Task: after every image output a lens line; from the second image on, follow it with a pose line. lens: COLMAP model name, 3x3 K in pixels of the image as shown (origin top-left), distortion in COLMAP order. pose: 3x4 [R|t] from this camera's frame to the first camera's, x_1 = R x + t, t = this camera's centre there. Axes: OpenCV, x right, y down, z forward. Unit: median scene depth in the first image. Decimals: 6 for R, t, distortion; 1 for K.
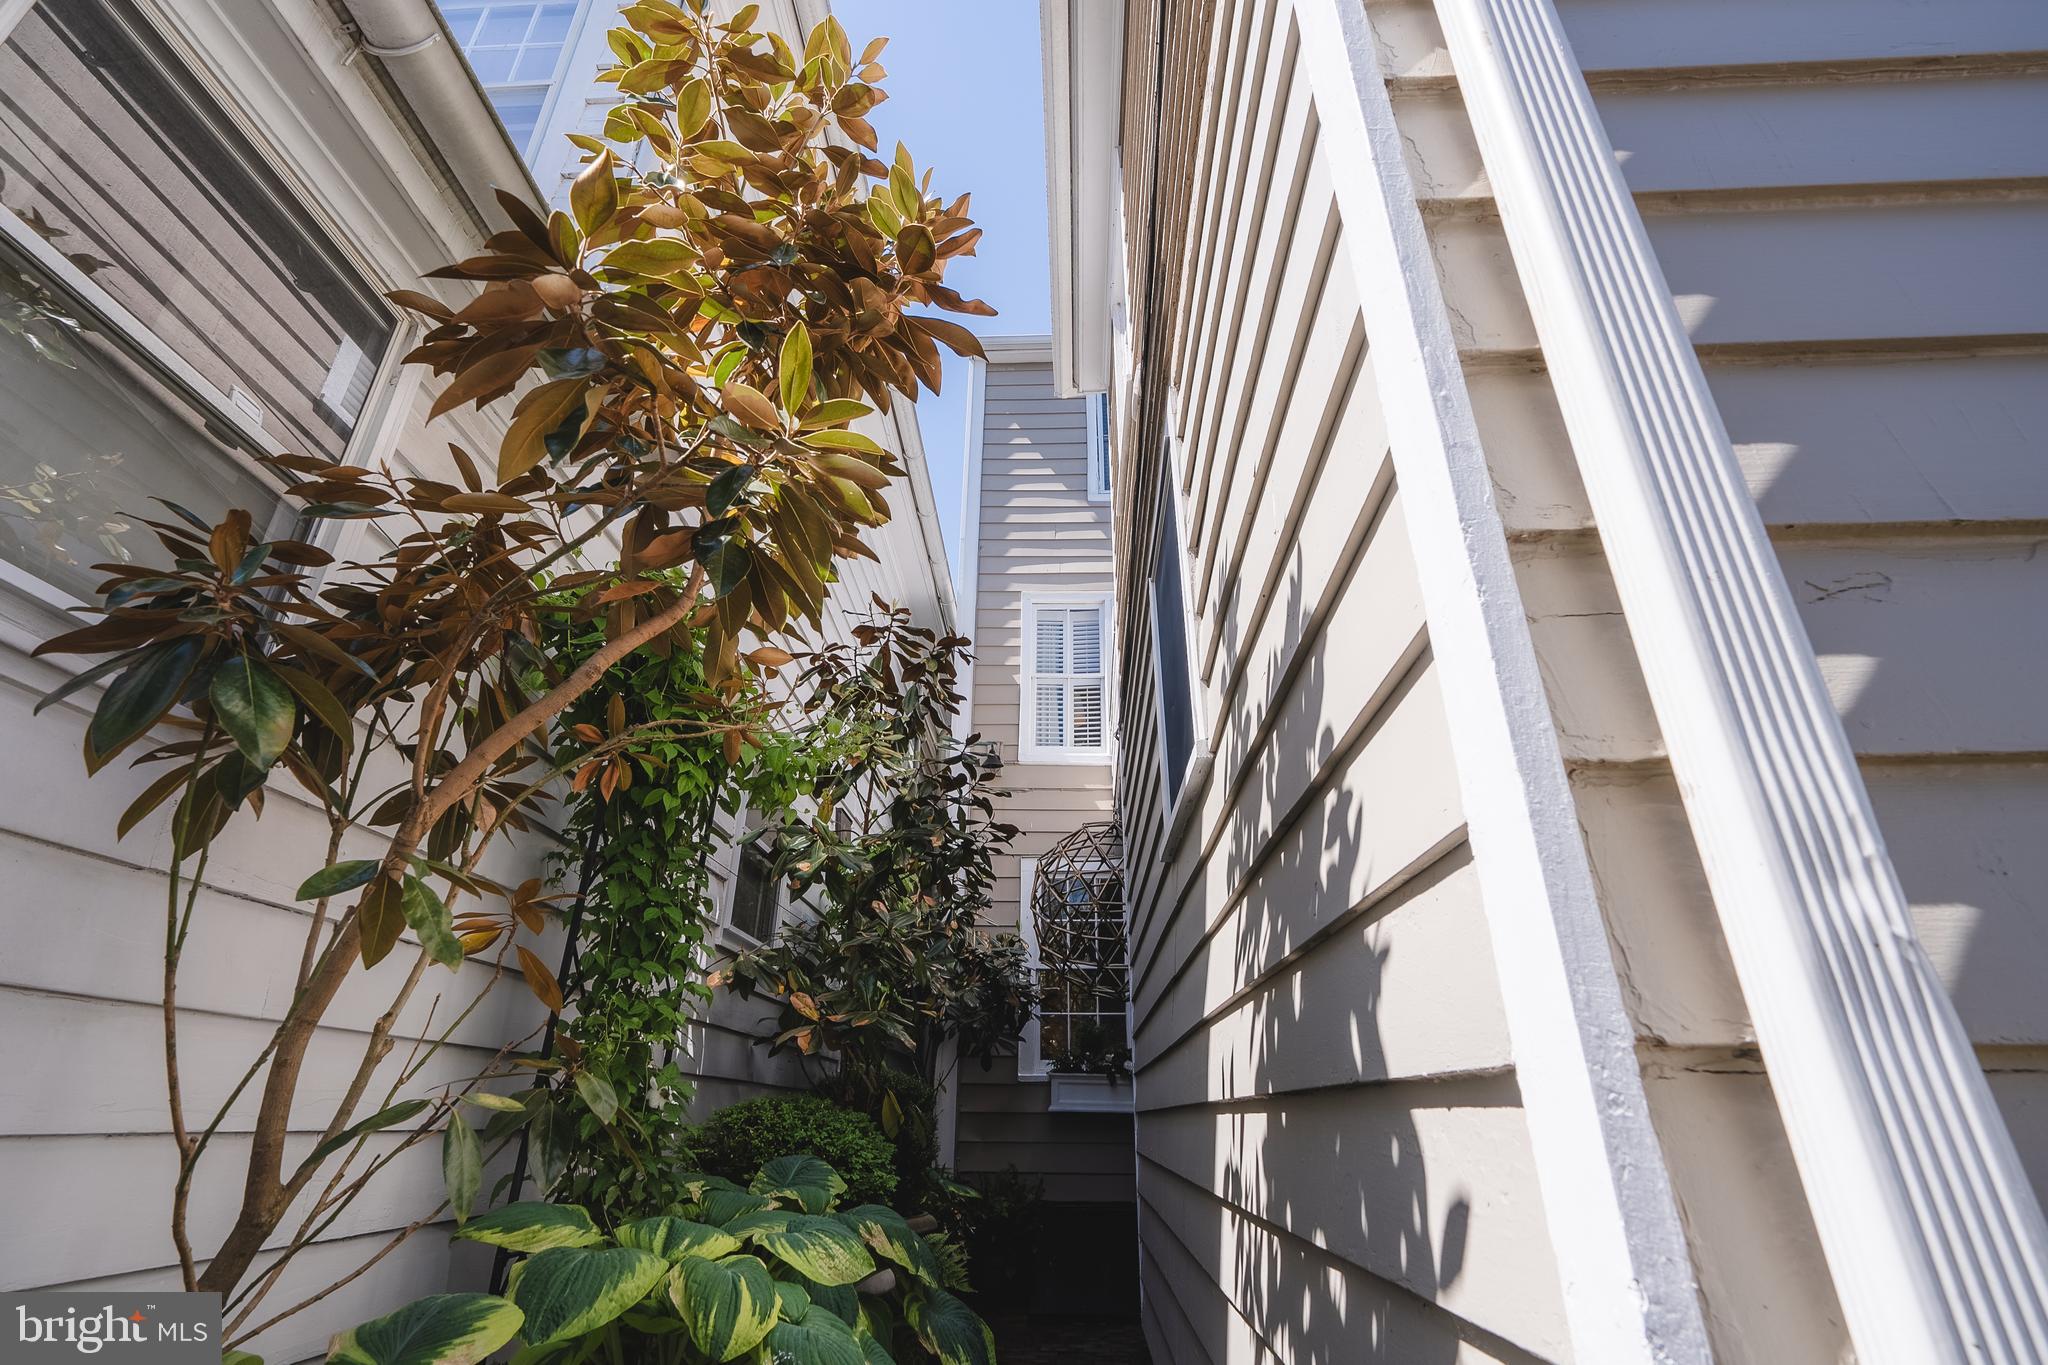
lens RADIAL K [[932.5, 0, 1023.4], [0, 932.5, 672.1], [0, 0, 1]] dist [-0.006871, 0.001176]
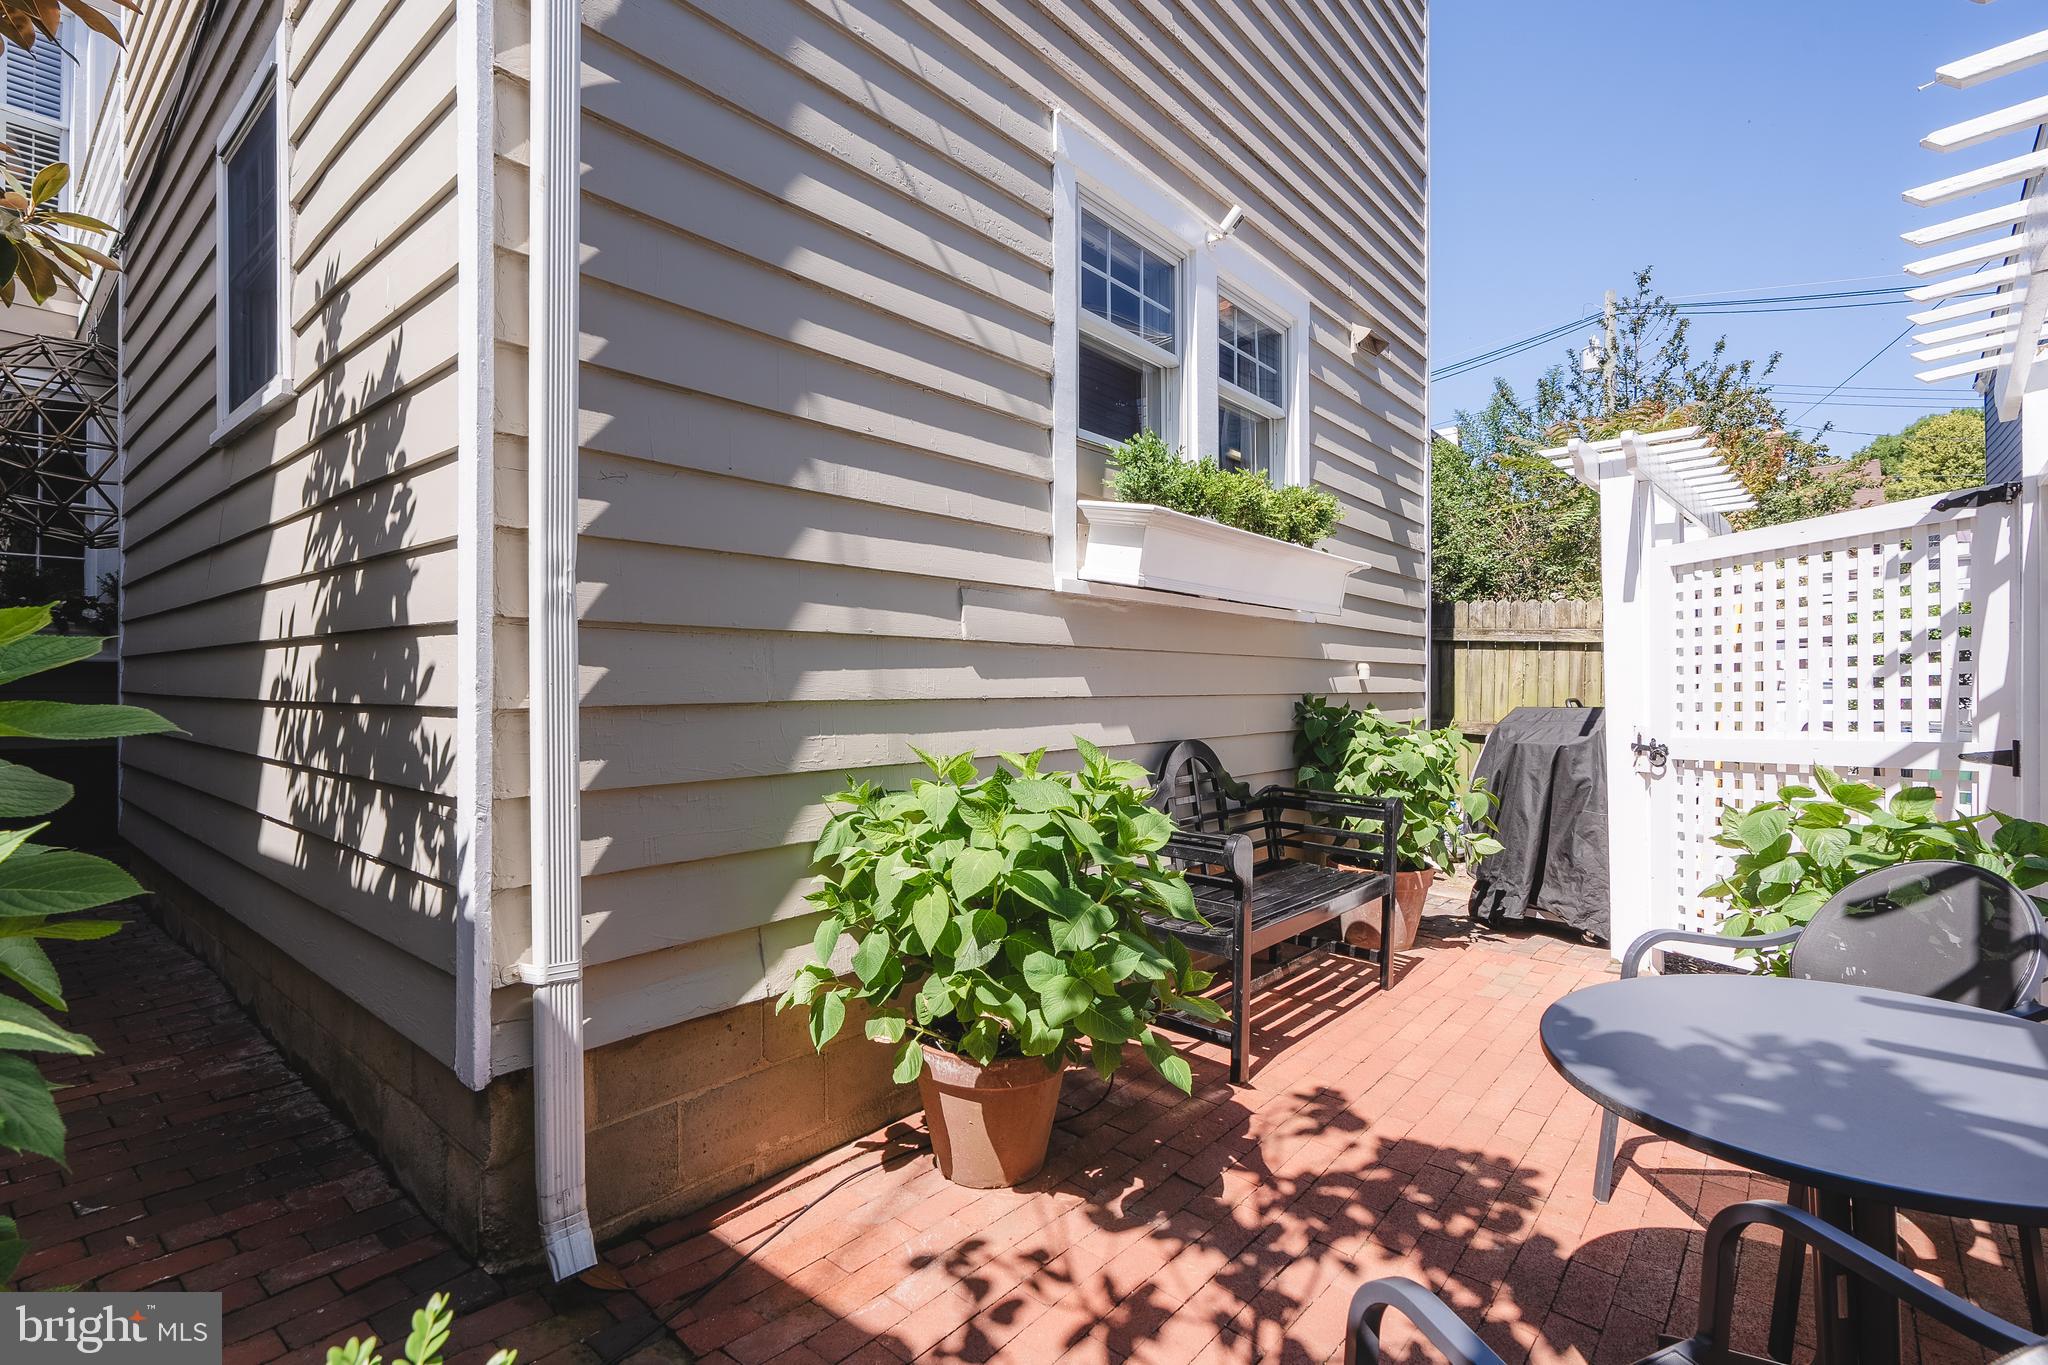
lens RADIAL K [[932.5, 0, 1020.5], [0, 932.5, 674.4], [0, 0, 1]] dist [-0.006871, 0.001176]
pose [[0.600378, -0.005732, 0.799696, -0.346572], [-0.340497, 0.902975, 0.262103, -0.367628], [-0.723608, -0.429655, 0.540174, -0.896048]]
